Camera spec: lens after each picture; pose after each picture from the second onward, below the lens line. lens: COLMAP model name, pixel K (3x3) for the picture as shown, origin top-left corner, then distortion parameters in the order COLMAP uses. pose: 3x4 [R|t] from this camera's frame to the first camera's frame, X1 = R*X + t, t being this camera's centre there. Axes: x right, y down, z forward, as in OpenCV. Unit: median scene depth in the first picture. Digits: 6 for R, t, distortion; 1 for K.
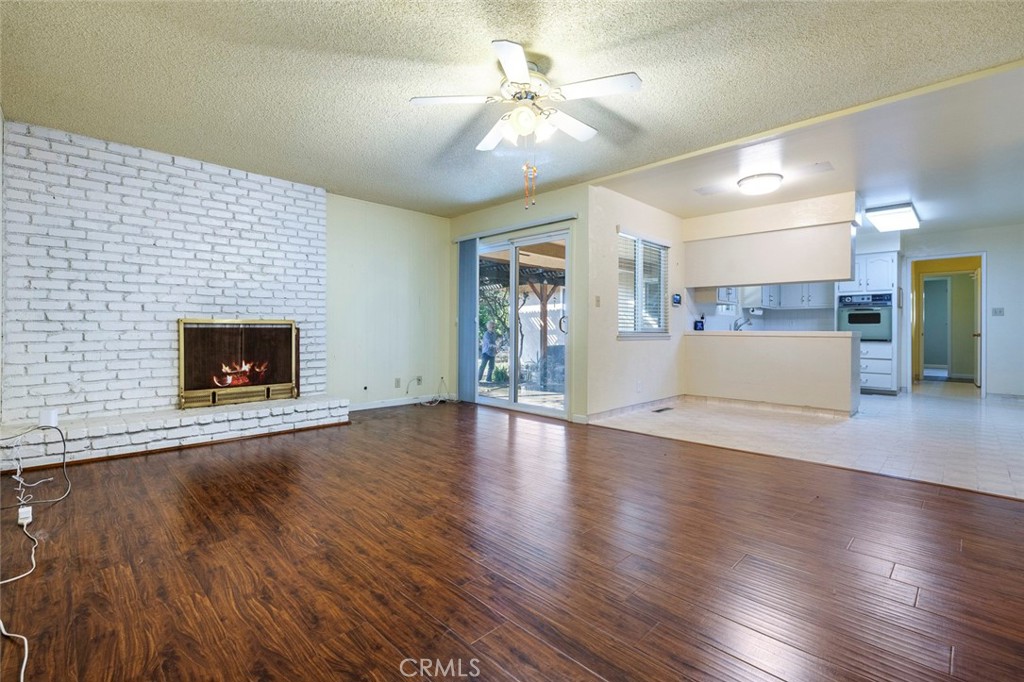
lens RADIAL K [[461.7, 0, 518.8], [0, 461.7, 331.5], [0, 0, 1]] dist [0.001234, 0.000495]
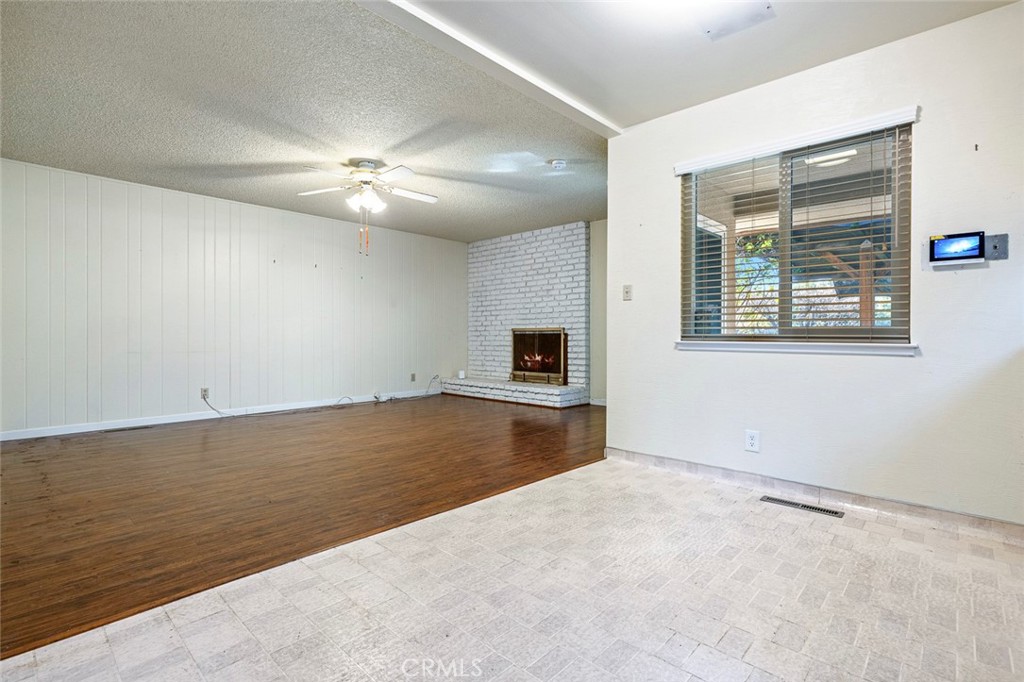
lens RADIAL K [[499.1, 0, 511.6], [0, 499.1, 337.1], [0, 0, 1]] dist [-0.008665, 0.001474]
pose [[0.000416, 0.001192, -0.999999, 1.056787], [-0.005305, 0.999985, 0.001189, 0.002265], [0.999986, 0.005304, 0.000422, 0.930927]]
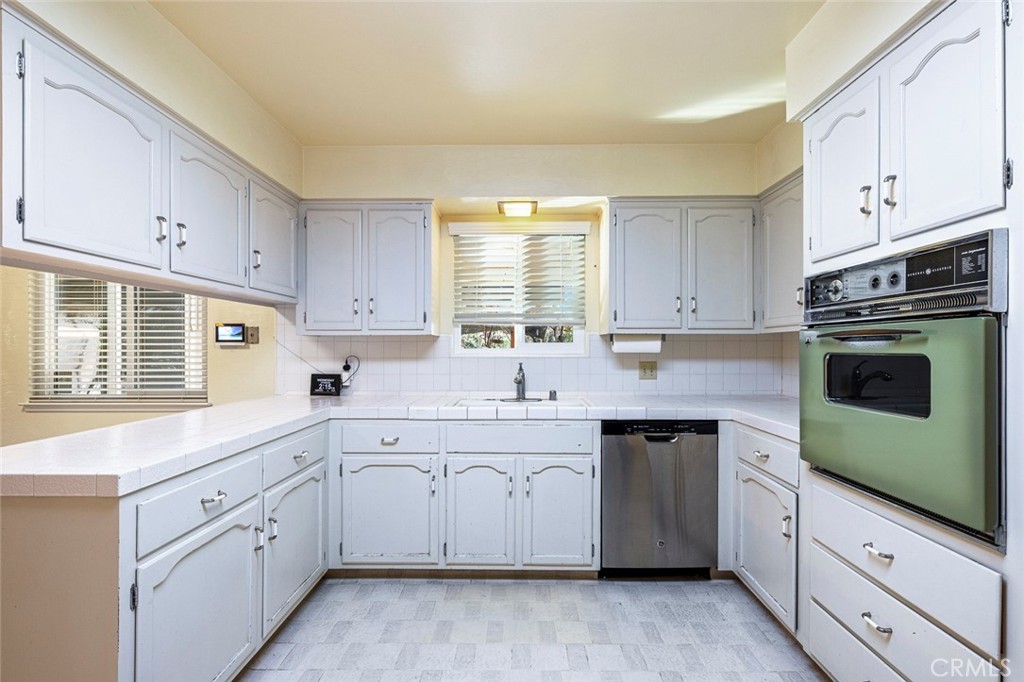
lens RADIAL K [[437.2, 0, 519.2], [0, 437.2, 348.5], [0, 0, 1]] dist [-0.000871, -0.000505]
pose [[0.692809, -0.007164, -0.721086, 1.315609], [0.009115, 0.999958, -0.001177, -0.073627], [0.721064, -0.005757, 0.692845, 1.290044]]
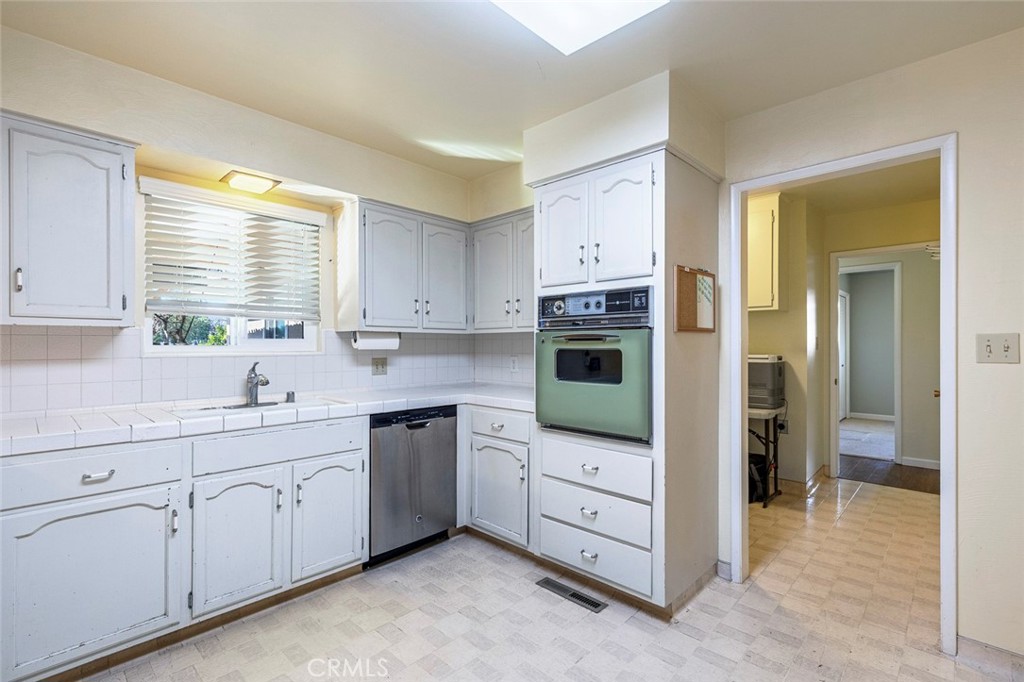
lens RADIAL K [[467.3, 0, 507.5], [0, 467.3, 345.4], [0, 0, 1]] dist [0.001825, -0.000130]
pose [[0.999947, -0.007330, 0.007249, 1.165693], [0.007292, 0.999960, 0.005172, -0.075310], [-0.007287, -0.005119, 0.999960, 1.136589]]
